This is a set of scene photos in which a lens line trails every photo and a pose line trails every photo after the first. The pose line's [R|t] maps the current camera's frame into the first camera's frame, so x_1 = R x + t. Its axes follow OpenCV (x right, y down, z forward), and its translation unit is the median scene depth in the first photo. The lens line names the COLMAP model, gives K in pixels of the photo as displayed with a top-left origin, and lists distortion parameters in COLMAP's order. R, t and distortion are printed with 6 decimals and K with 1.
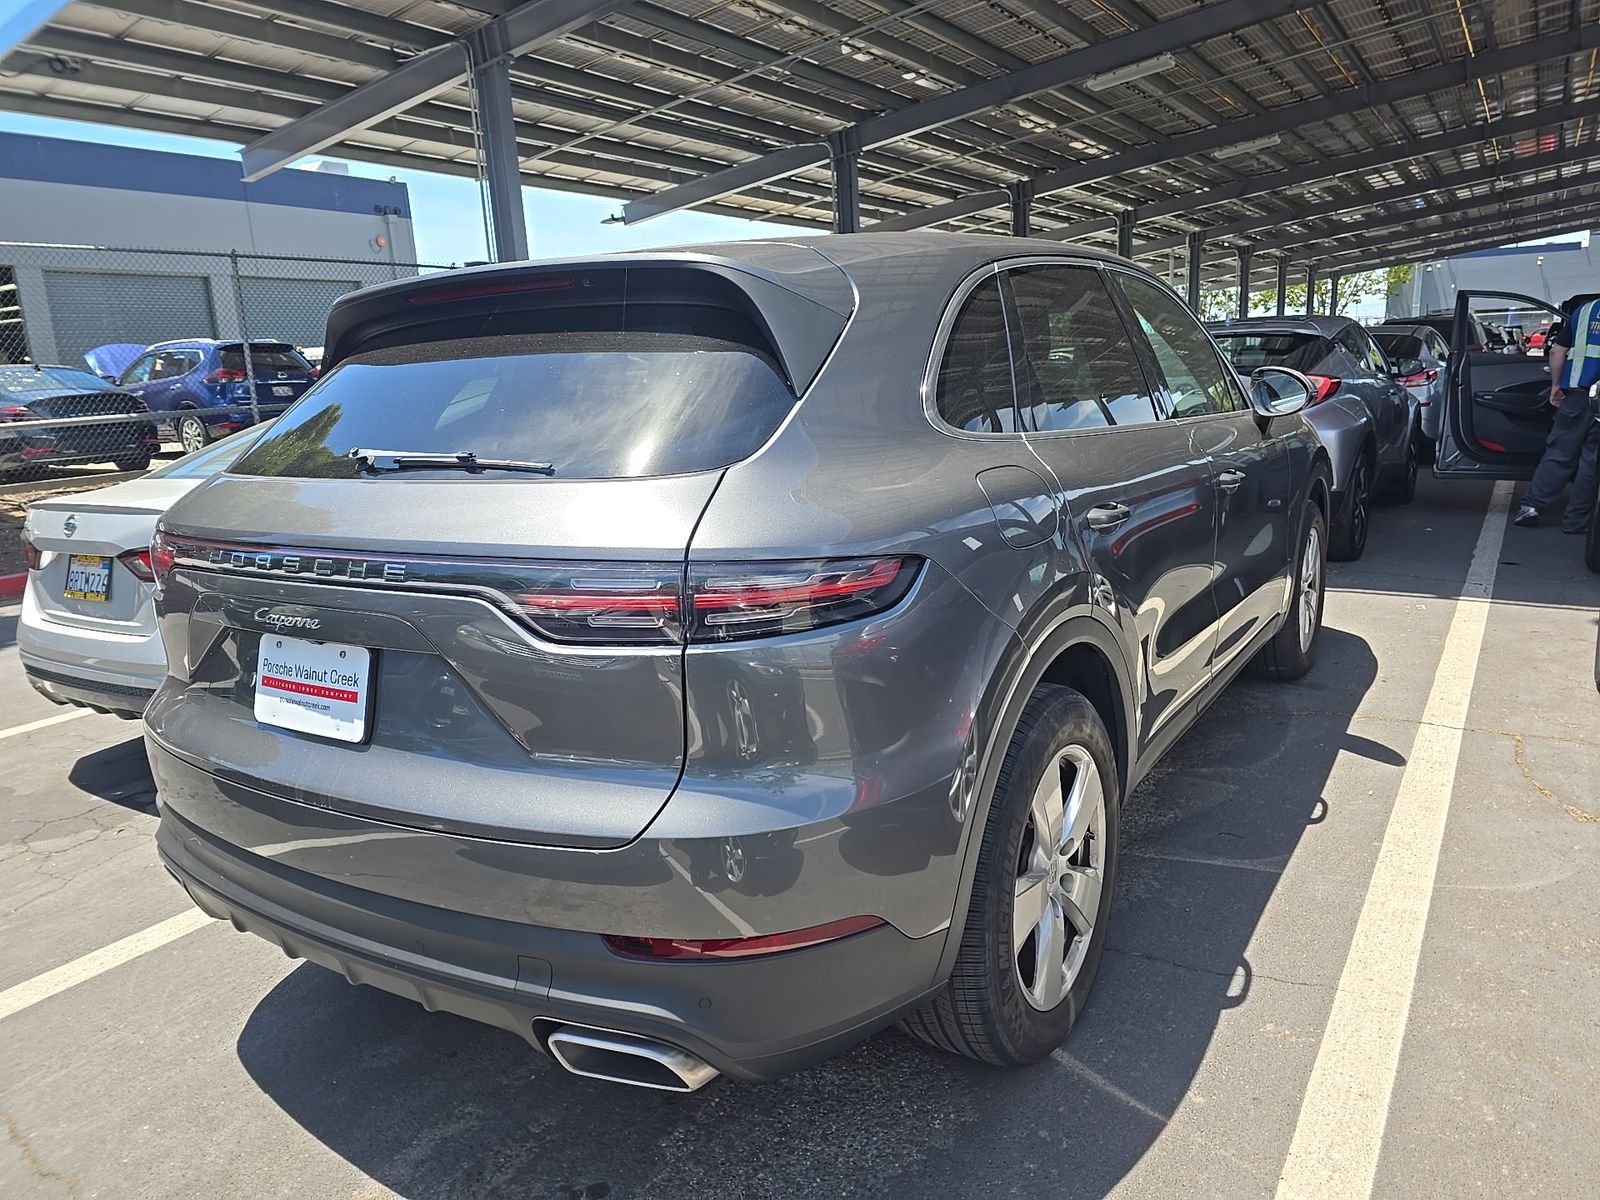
lens RADIAL K [[1105.7, 0, 806.8], [0, 1105.7, 602.7], [0, 0, 1]] dist [0.058203, -0.052132]
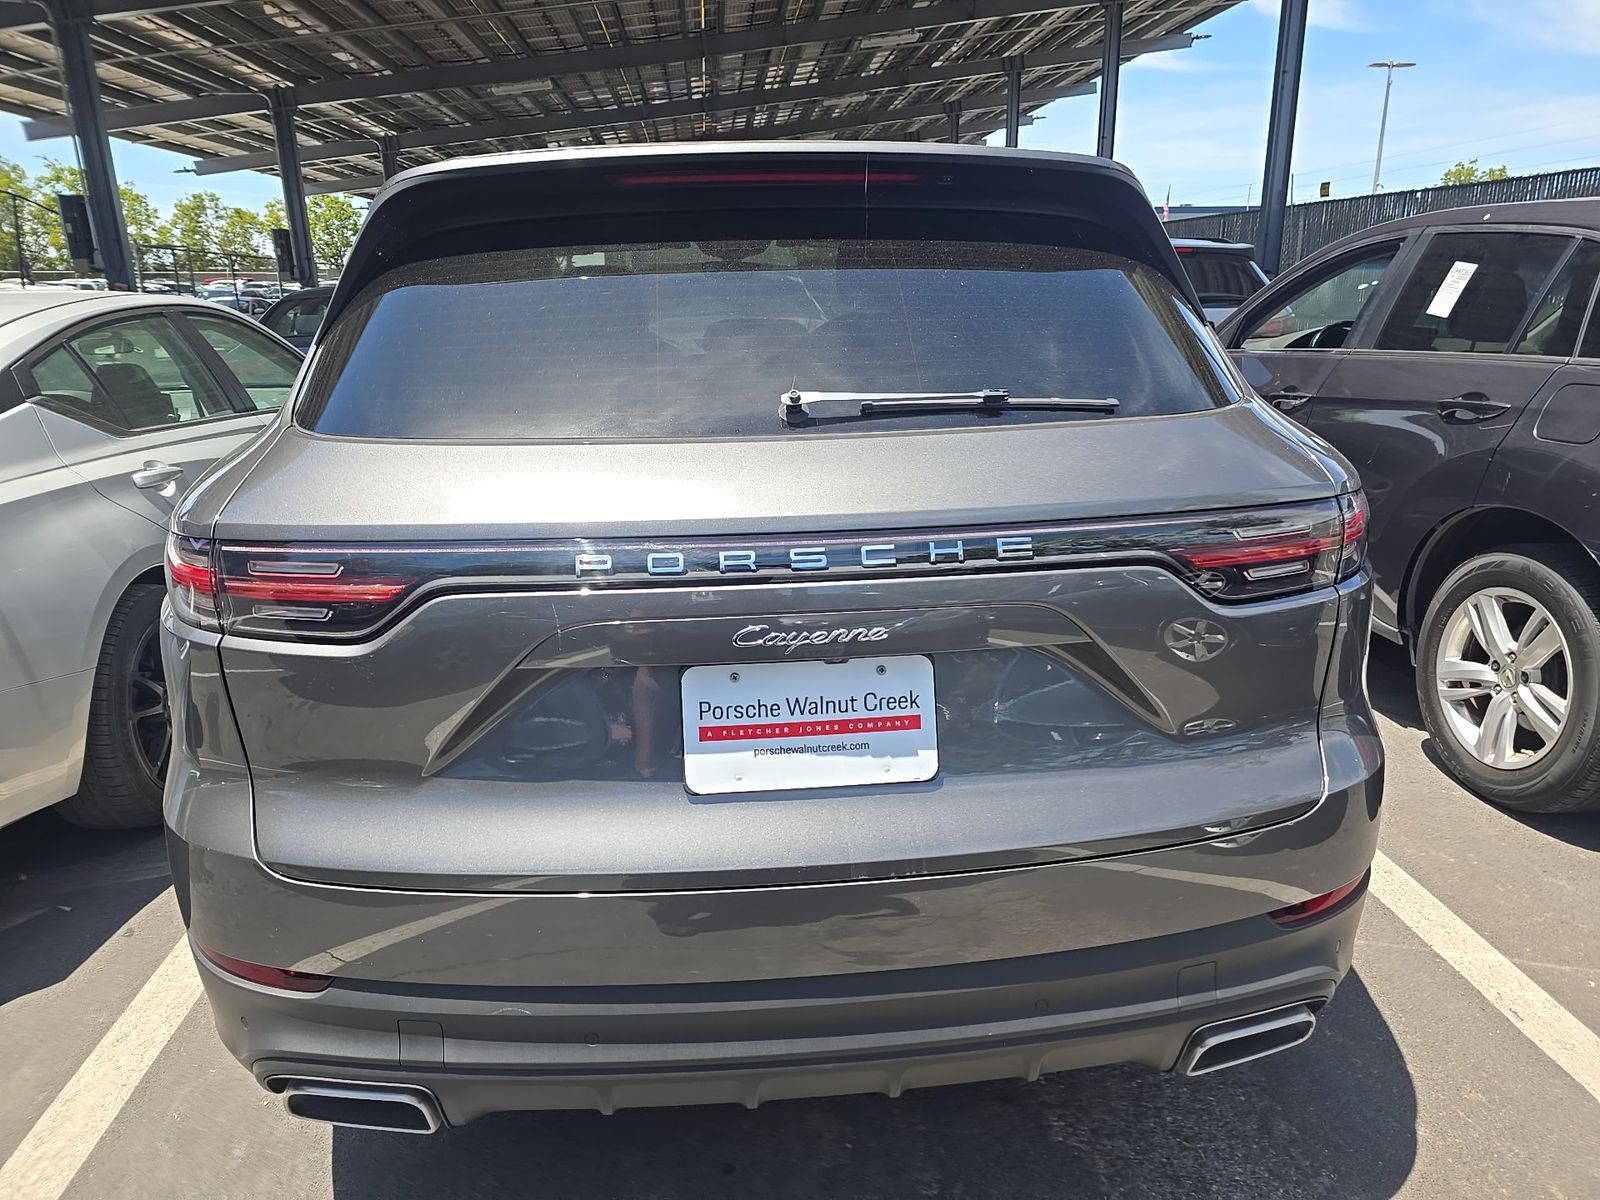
lens RADIAL K [[1105.7, 0, 806.8], [0, 1105.7, 602.7], [0, 0, 1]] dist [0.058203, -0.052132]
pose [[0.782757, -0.137208, 0.607014, -0.199578], [0.106114, 0.990535, 0.087062, -0.015049], [-0.613214, -0.003736, 0.789908, 0.099788]]
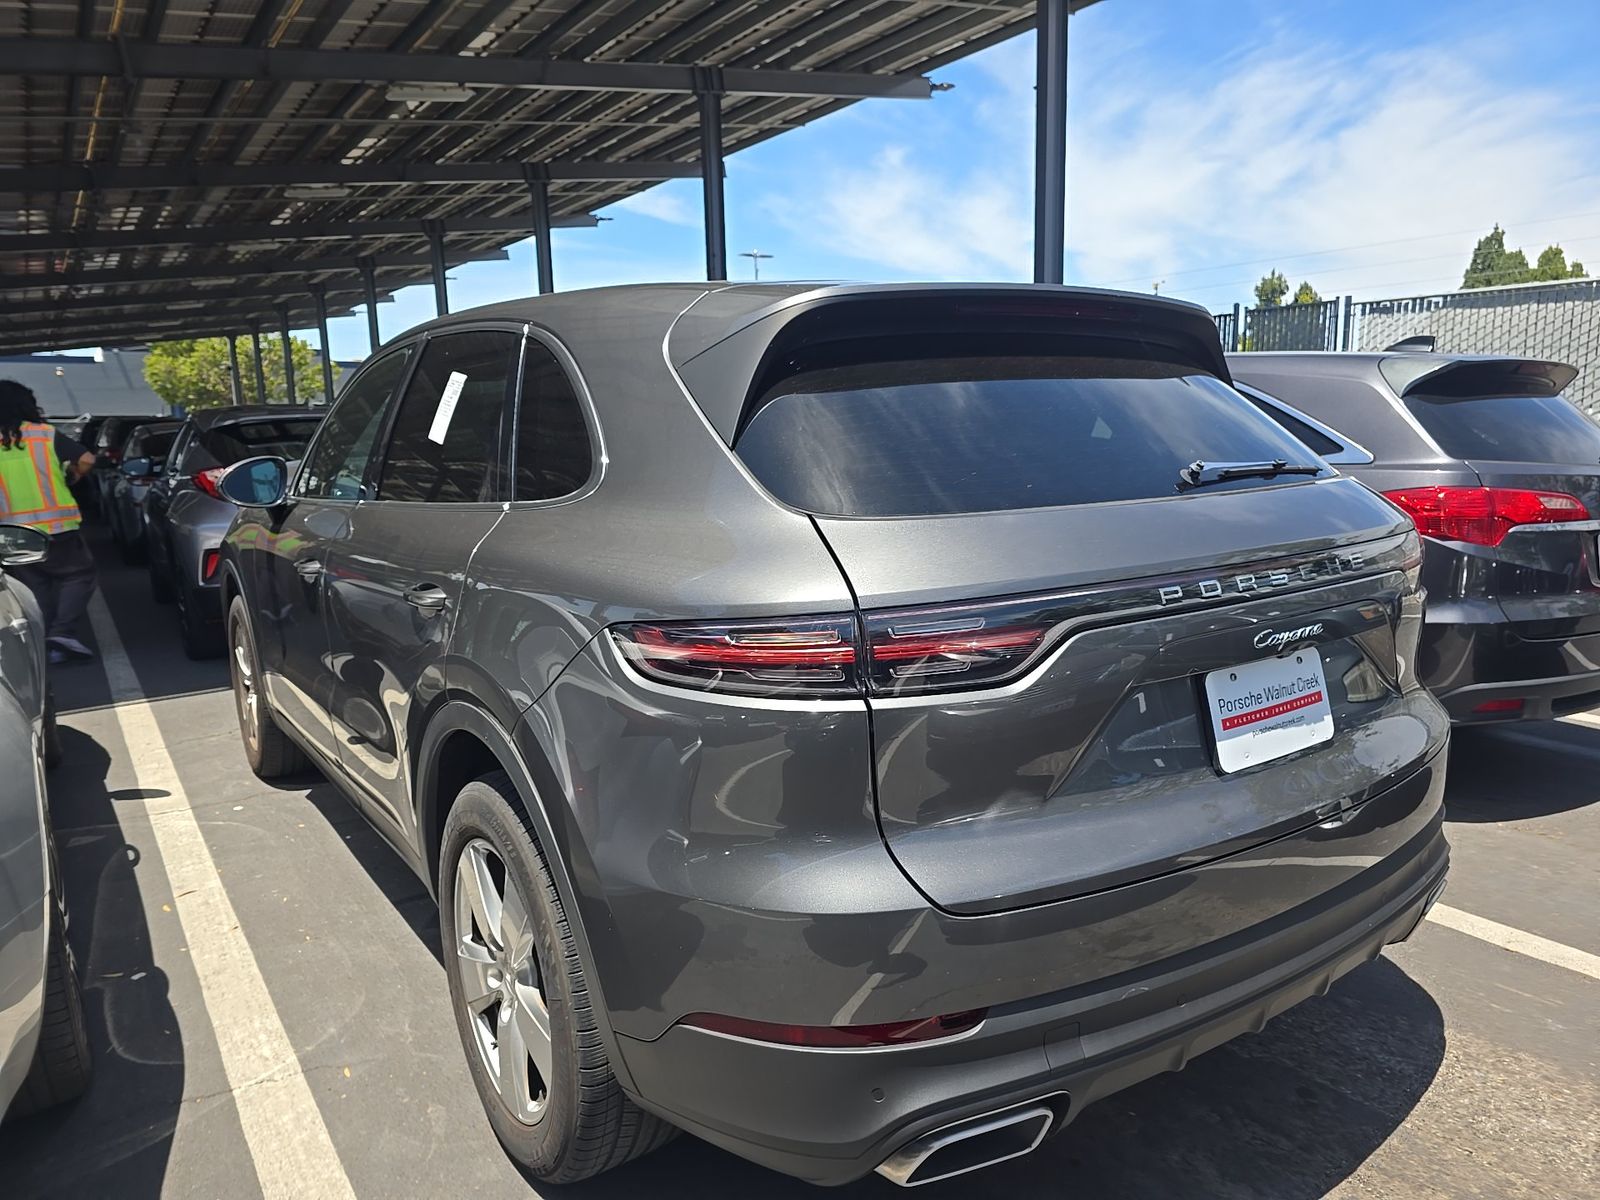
lens RADIAL K [[1105.7, 0, 806.8], [0, 1105.7, 602.7], [0, 0, 1]] dist [0.058203, -0.052132]
pose [[0.367859, -0.110546, 0.923287, -0.332087], [0.199431, 0.979183, 0.037781, -0.028788], [-0.908244, 0.170234, 0.382248, 0.224901]]
